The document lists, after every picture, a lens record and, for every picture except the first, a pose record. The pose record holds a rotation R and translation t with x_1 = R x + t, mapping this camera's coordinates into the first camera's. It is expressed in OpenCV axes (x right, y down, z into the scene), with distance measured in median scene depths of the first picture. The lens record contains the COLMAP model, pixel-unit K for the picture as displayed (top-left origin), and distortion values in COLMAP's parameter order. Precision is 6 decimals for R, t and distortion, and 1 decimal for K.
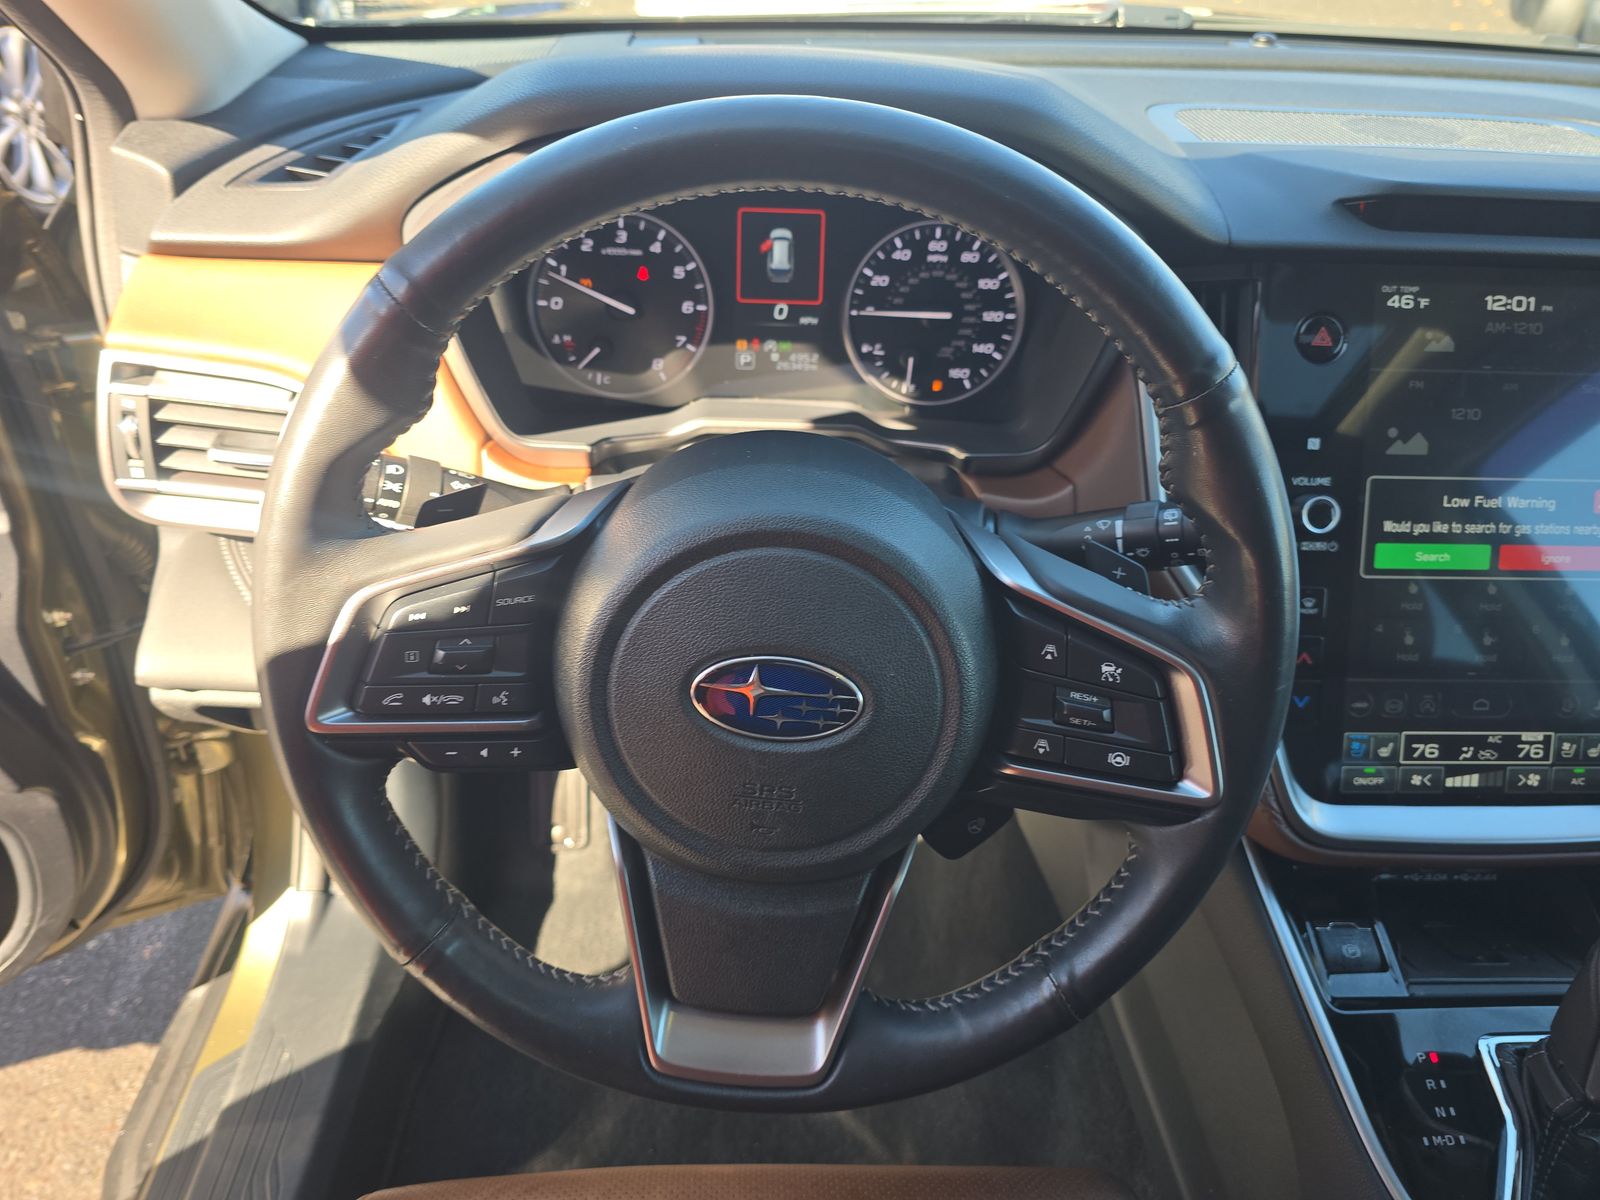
lens RADIAL K [[1036.2, 0, 790.1], [0, 1036.2, 590.1], [0, 0, 1]] dist [0.039024, -0.045665]
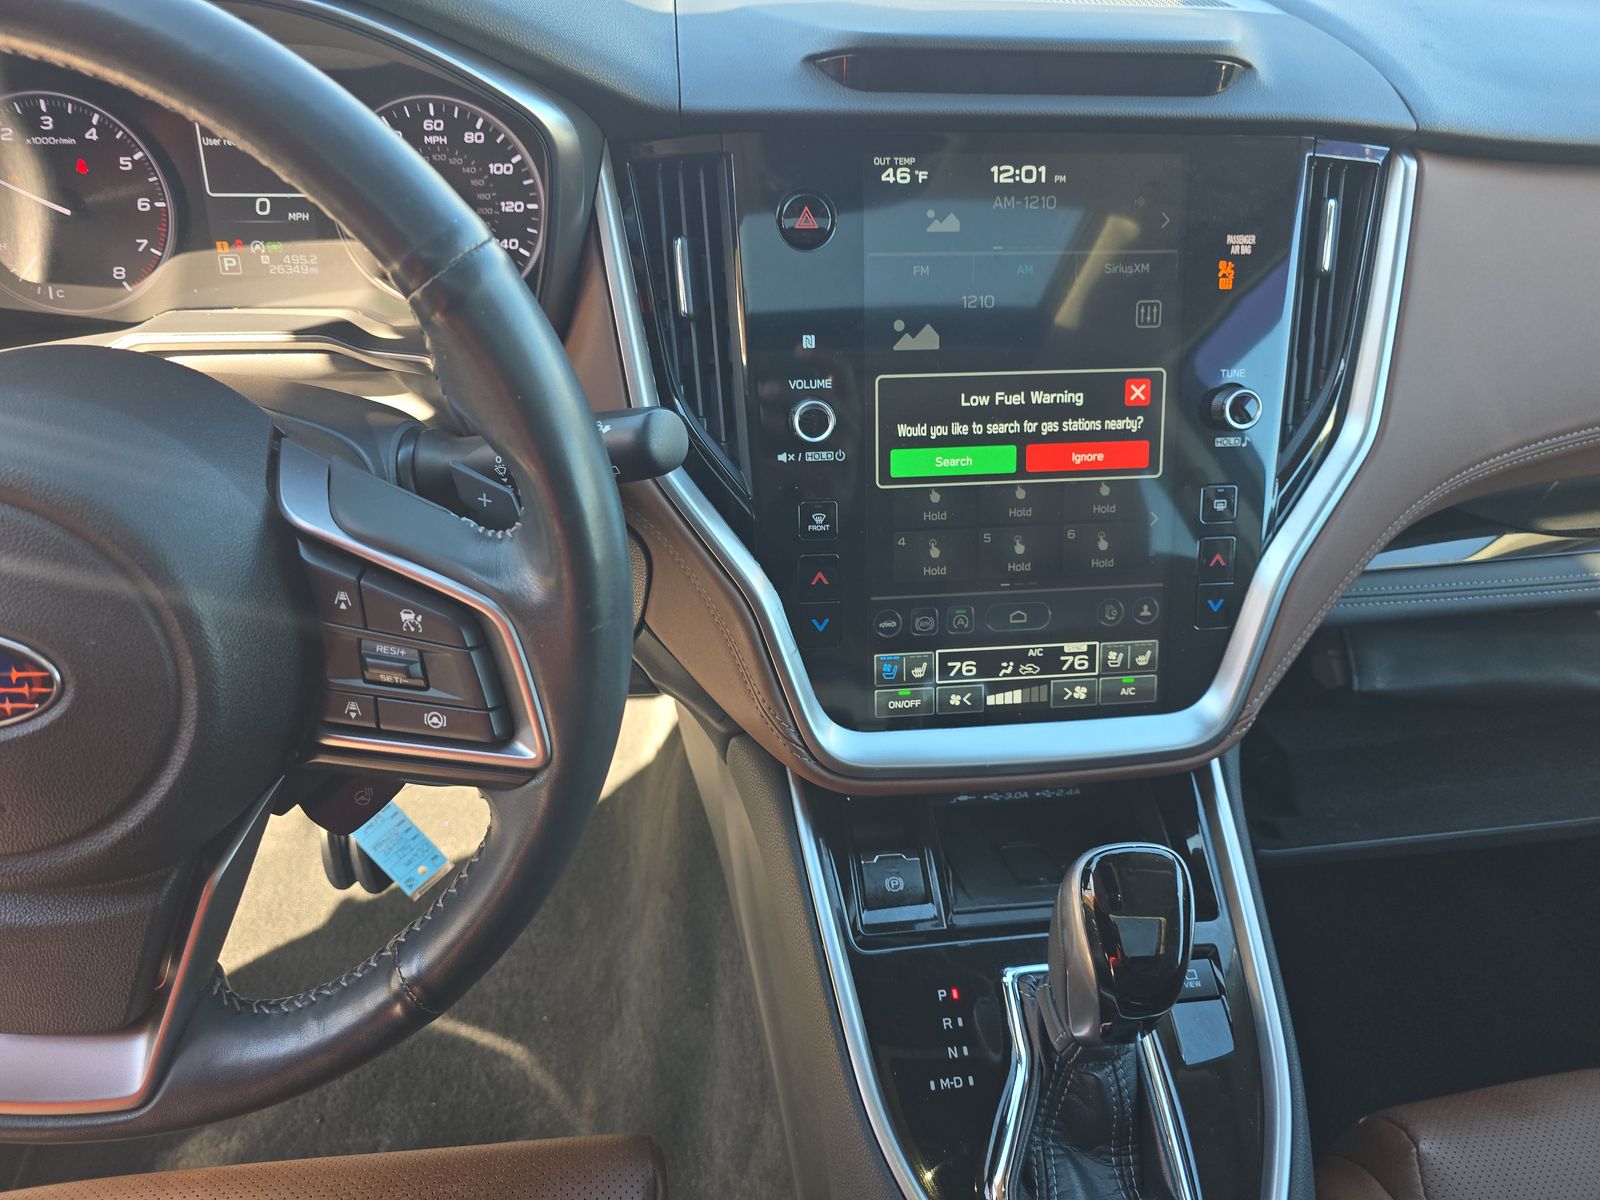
lens RADIAL K [[1036.2, 0, 781.8], [0, 1036.2, 582.9], [0, 0, 1]] dist [0.039024, -0.045665]
pose [[0.995965, -0.053729, 0.071874, 0.380057], [0.048317, 0.996010, 0.075030, -0.000884], [-0.075619, -0.071254, 0.994588, 0.090805]]
